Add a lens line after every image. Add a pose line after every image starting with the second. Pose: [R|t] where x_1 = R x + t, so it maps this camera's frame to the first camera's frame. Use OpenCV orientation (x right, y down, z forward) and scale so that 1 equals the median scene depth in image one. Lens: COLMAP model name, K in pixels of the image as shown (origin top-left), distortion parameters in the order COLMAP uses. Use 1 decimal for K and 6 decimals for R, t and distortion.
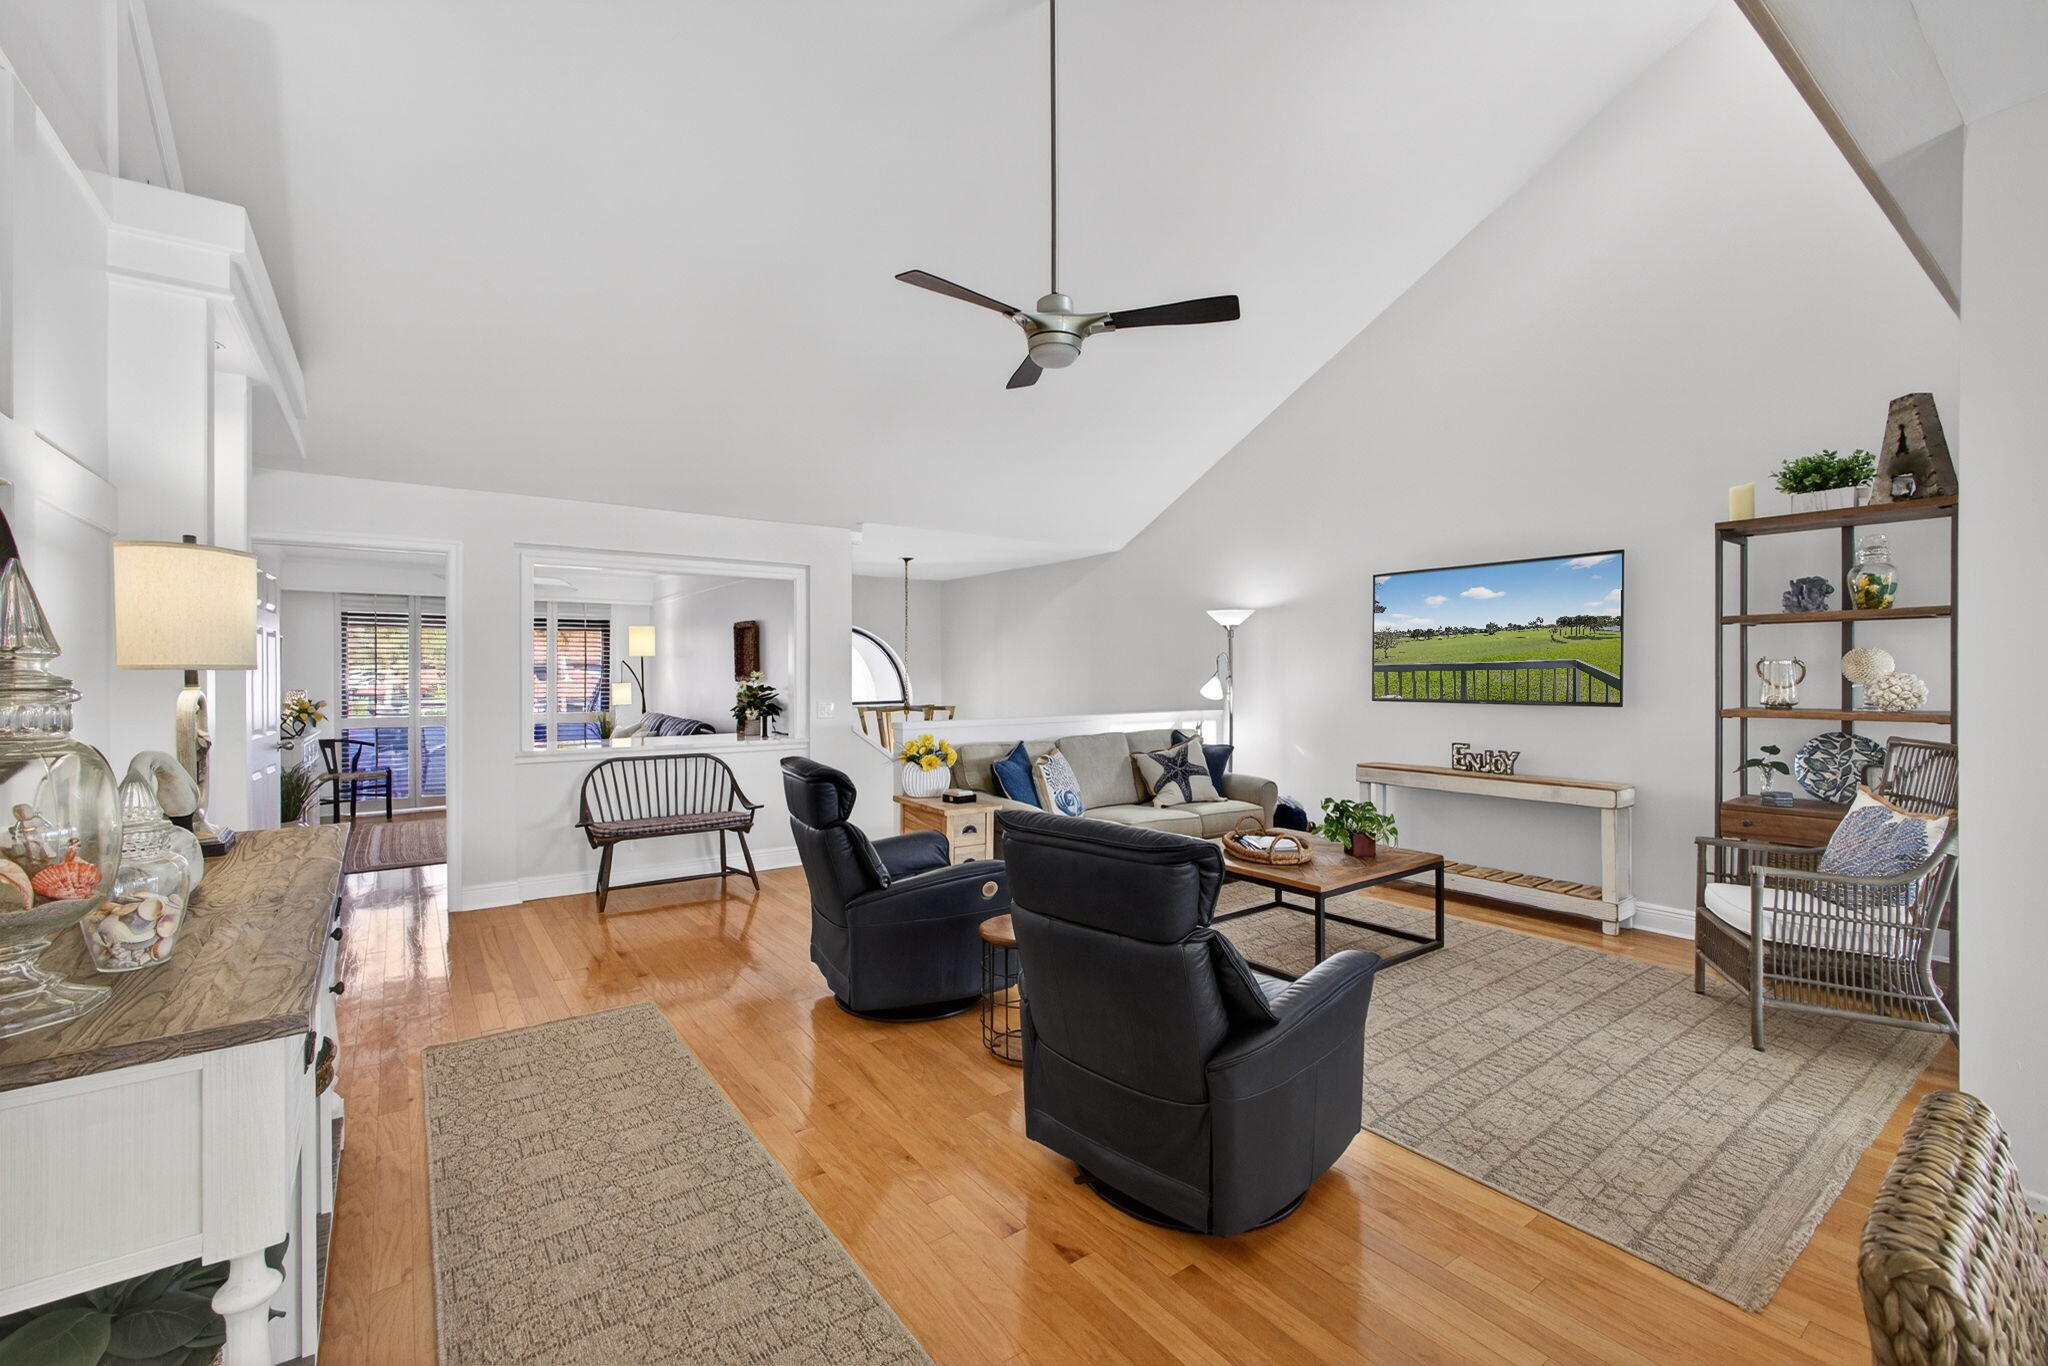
lens RADIAL K [[868.3, 0, 1031.6], [0, 868.3, 681.2], [0, 0, 1]] dist [-0.002107, -0.000240]
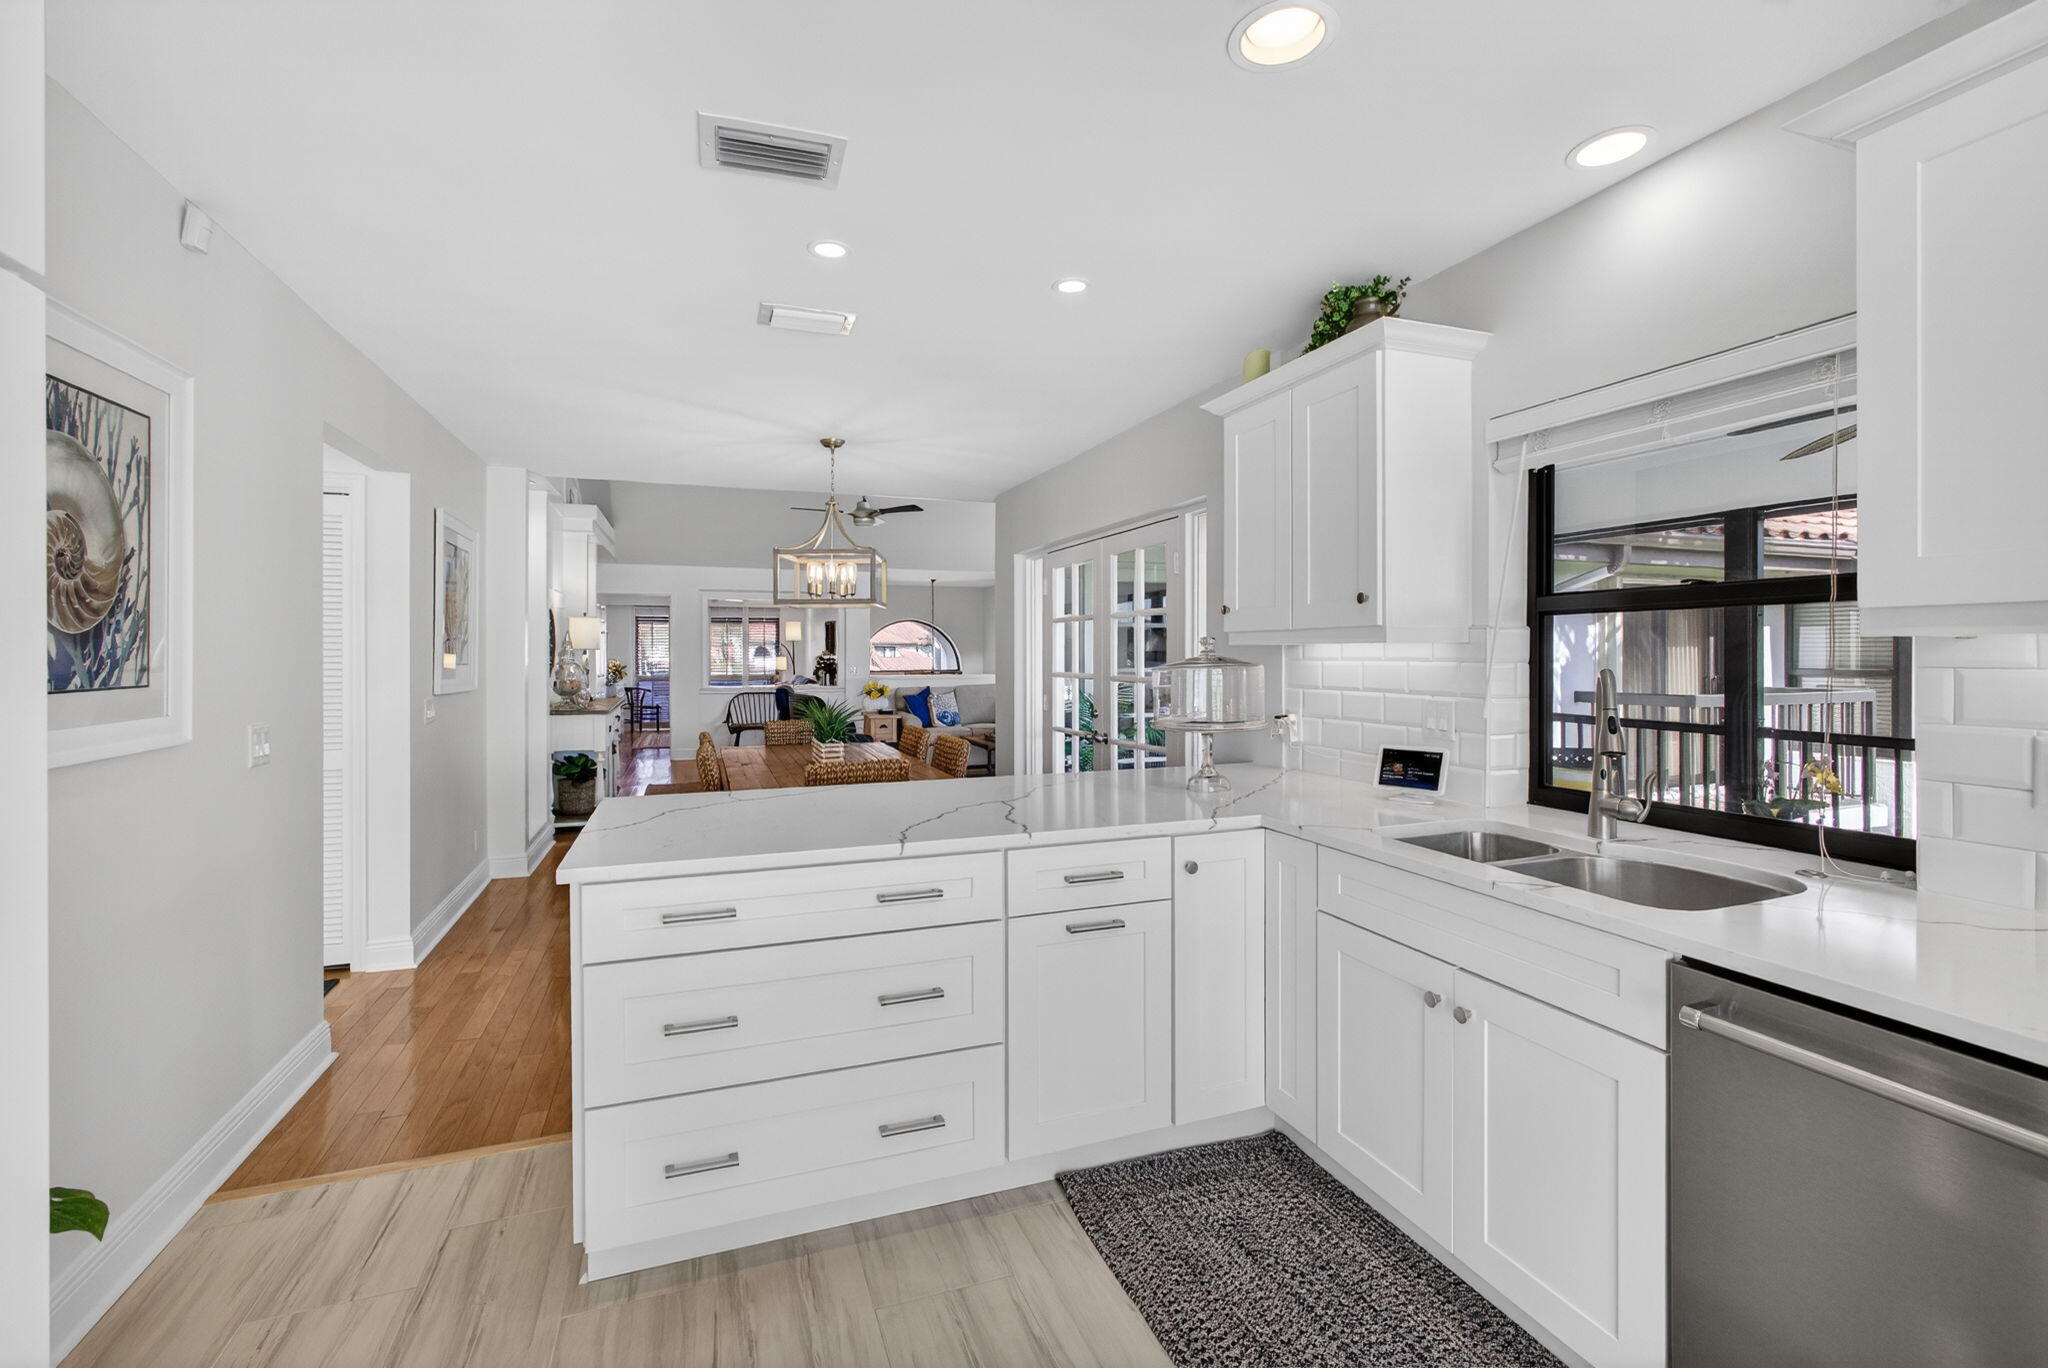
lens RADIAL K [[878.3, 0, 1018.7], [0, 878.3, 662.4], [0, 0, 1]] dist [-0.001617, 0.000788]
pose [[0.962366, 0.003715, -0.271730, 0.698232], [-0.002339, 0.999983, 0.005388, 0.005936], [0.271745, -0.004550, 0.962359, -0.806215]]
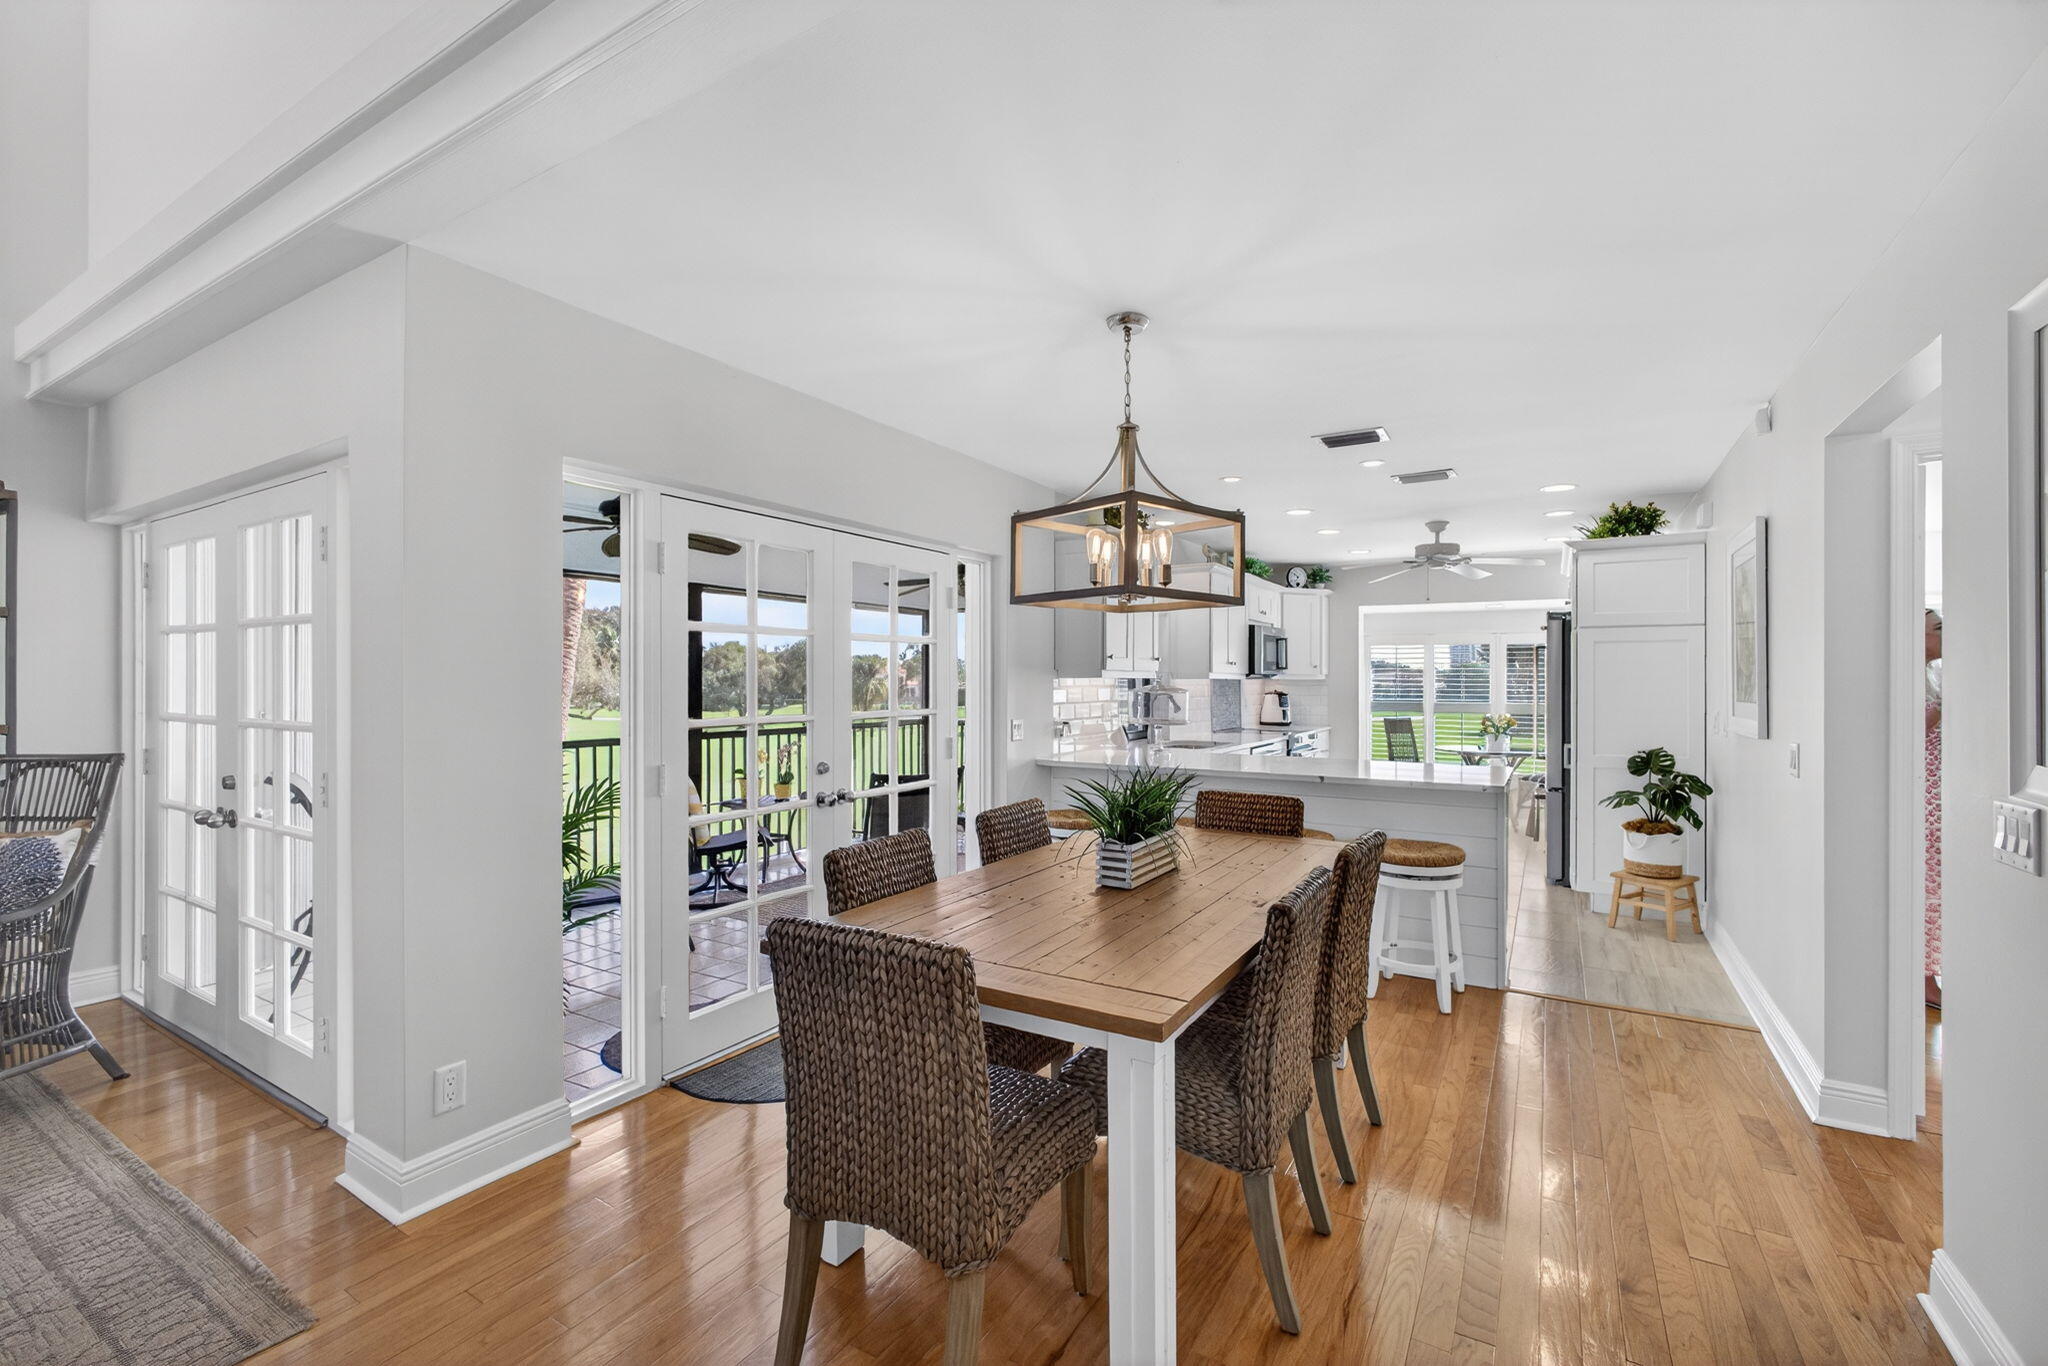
lens RADIAL K [[868.3, 0, 1031.6], [0, 868.3, 681.2], [0, 0, 1]] dist [-0.002107, -0.000240]
pose [[-0.390149, -0.000182, 0.920752, -0.117740], [0.005496, 0.999982, 0.002526, -0.002035], [-0.920735, 0.006046, -0.390141, 0.182595]]
